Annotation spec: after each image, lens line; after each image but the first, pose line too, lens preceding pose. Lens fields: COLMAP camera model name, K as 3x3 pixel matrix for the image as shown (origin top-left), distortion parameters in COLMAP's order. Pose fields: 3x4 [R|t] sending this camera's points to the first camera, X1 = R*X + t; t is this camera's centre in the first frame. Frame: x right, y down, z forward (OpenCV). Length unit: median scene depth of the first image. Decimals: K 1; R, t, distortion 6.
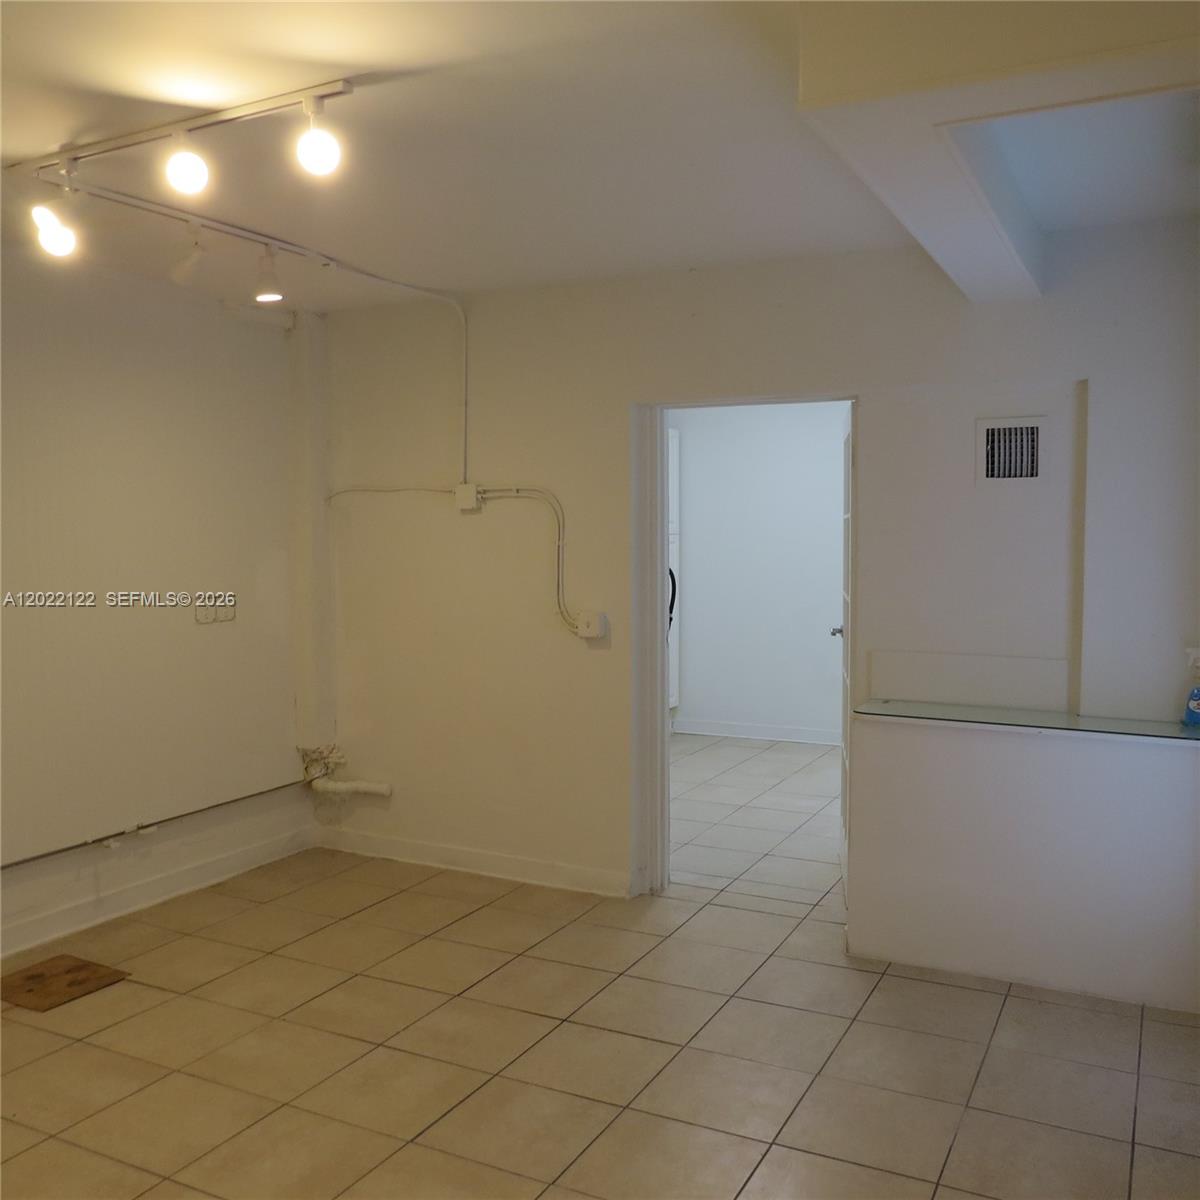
lens RADIAL K [[1143.7, 0, 600.0], [0, 1143.7, 600.0], [0, 0, 1]] dist [-0.018662, 0.004463]
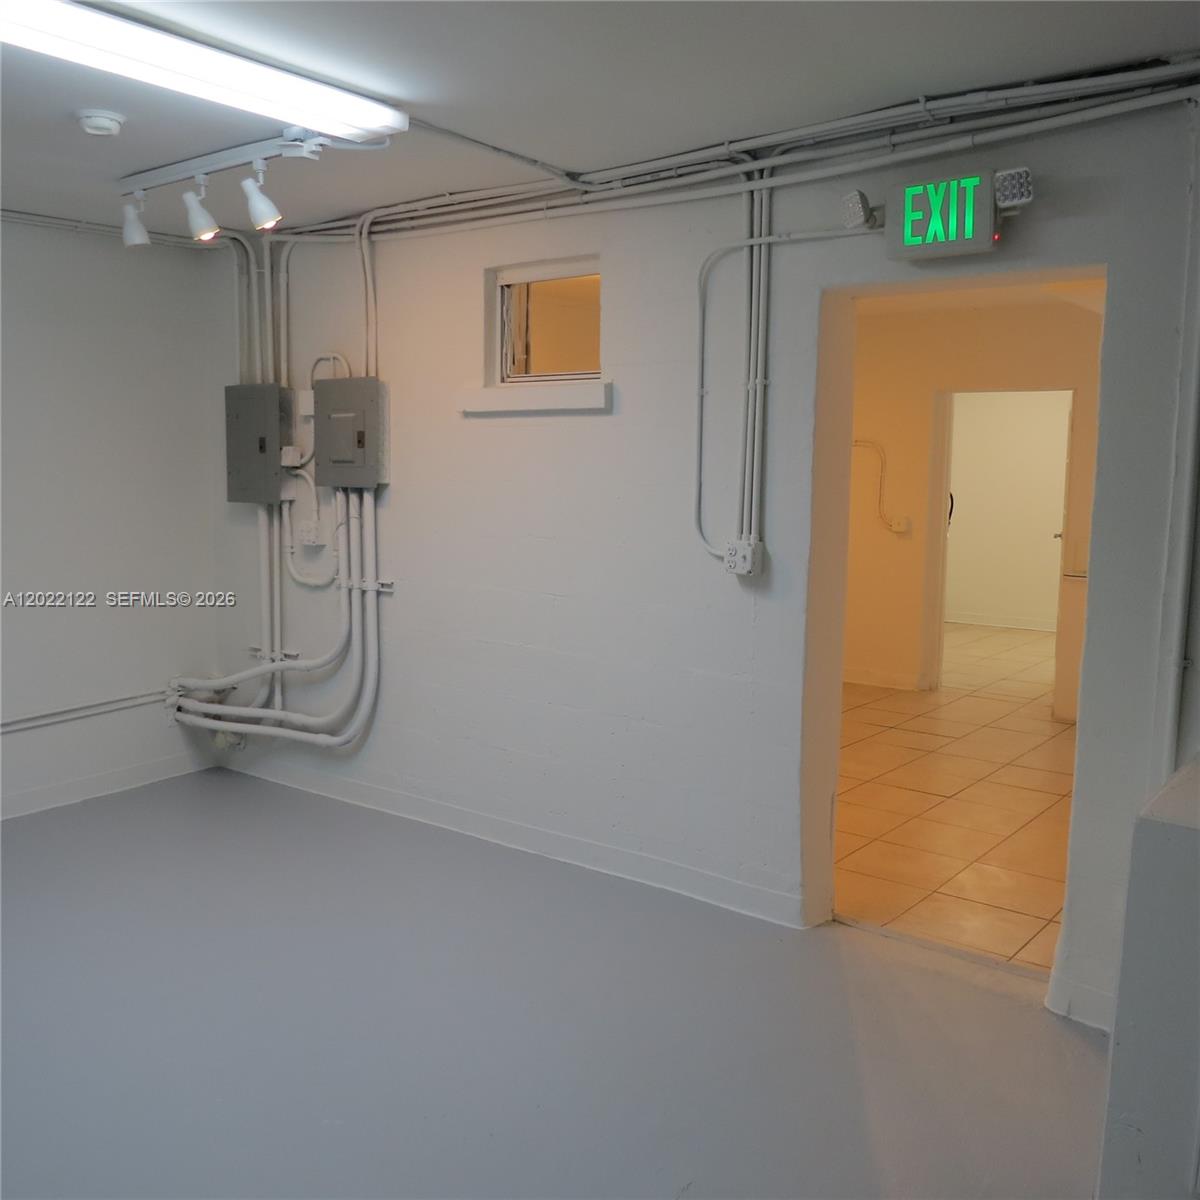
lens RADIAL K [[1143.7, 0, 600.0], [0, 1143.7, 600.0], [0, 0, 1]] dist [-0.018662, 0.004463]
pose [[0.981819, 0.042502, -0.185003, -0.134047], [-0.034728, 0.998380, 0.045063, 0.077844], [0.186618, -0.037819, 0.981704, -0.758422]]
